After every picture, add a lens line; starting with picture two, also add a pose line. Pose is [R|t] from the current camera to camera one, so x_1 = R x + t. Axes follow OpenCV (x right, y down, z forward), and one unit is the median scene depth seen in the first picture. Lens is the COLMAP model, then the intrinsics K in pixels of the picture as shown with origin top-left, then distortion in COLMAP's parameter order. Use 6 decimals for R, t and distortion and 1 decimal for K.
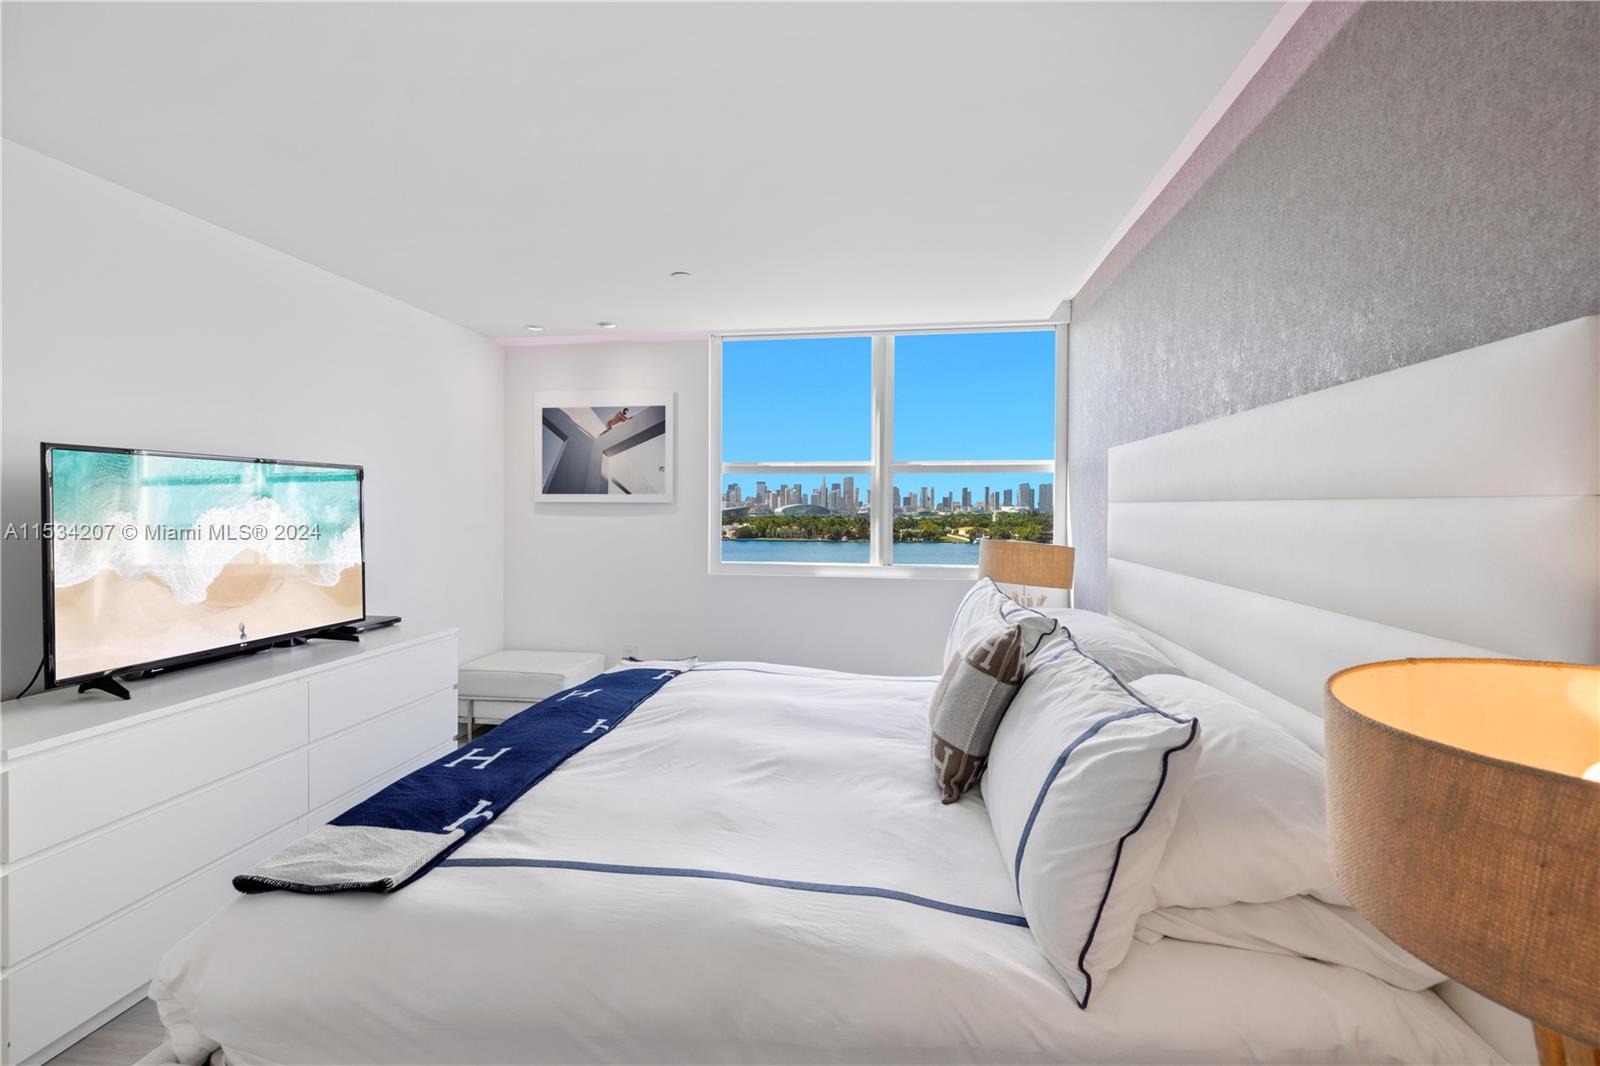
lens RADIAL K [[691.1, 0, 734.2], [0, 691.1, 512.2], [0, 0, 1]] dist [0.001312, 0.003330]
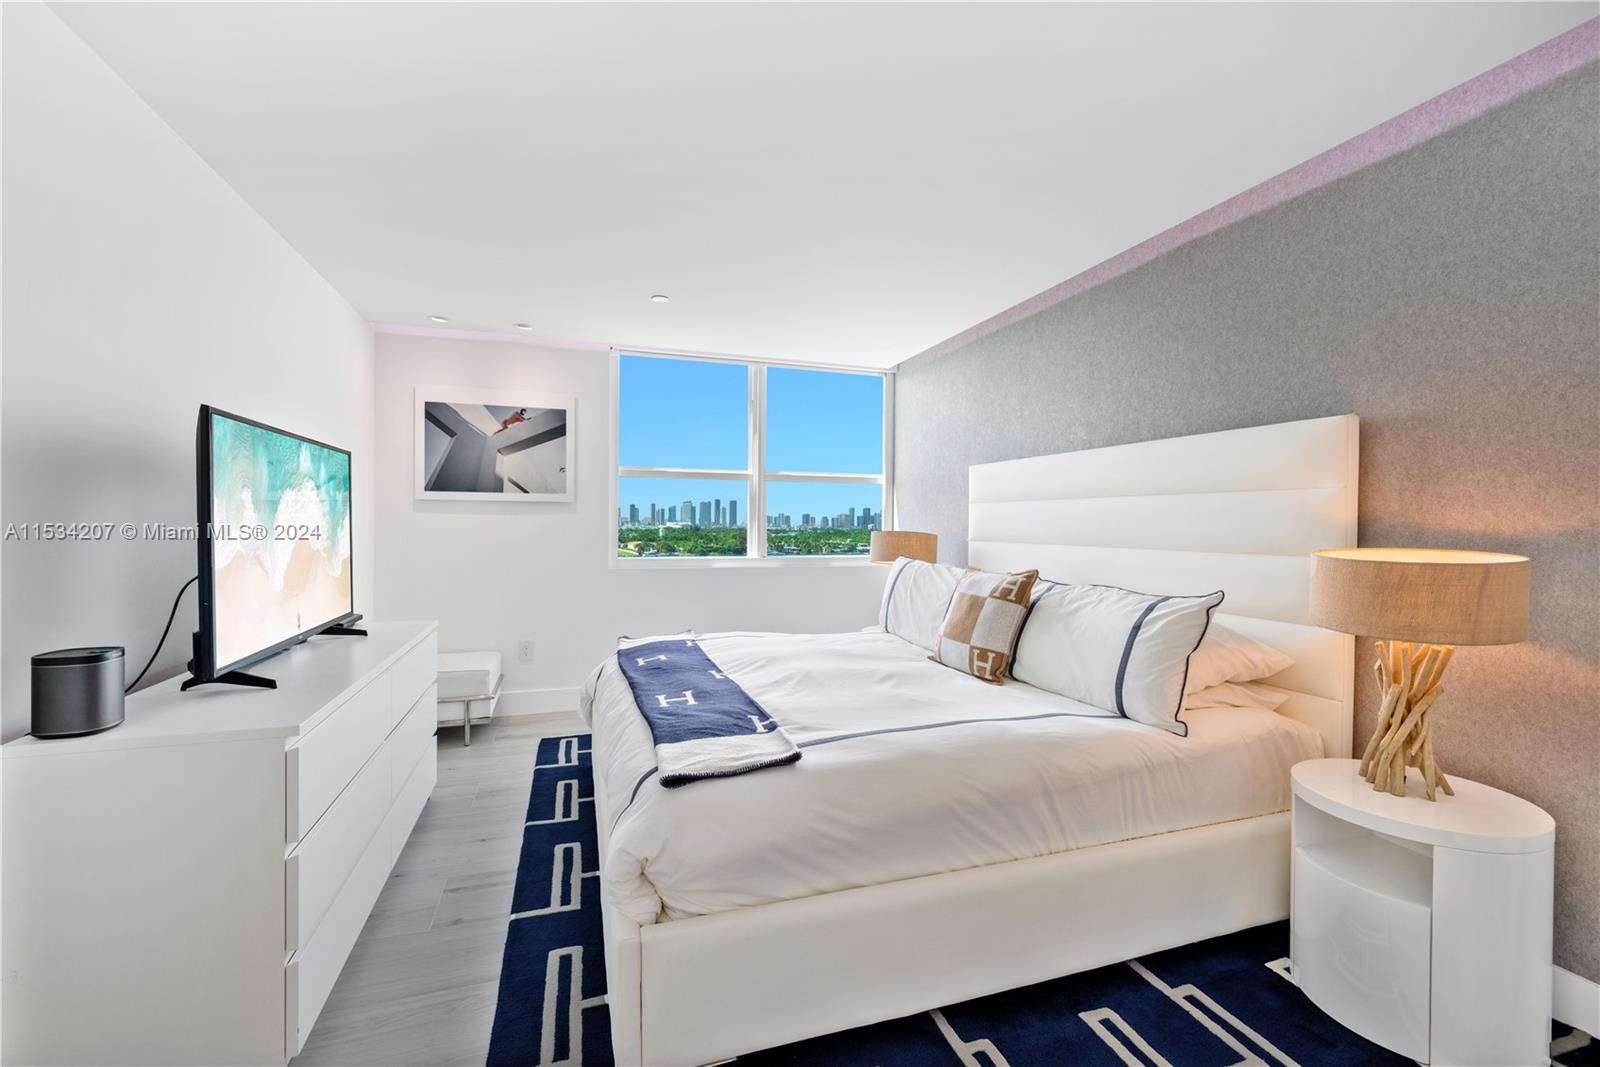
lens RADIAL K [[691.1, 0, 727.1], [0, 691.1, 525.8], [0, 0, 1]] dist [0.001312, 0.003330]
pose [[0.896780, 0.004348, 0.442455, -0.344564], [-0.003385, 0.999990, -0.002965, 0.024231], [-0.442463, 0.001161, 0.896786, -0.046804]]
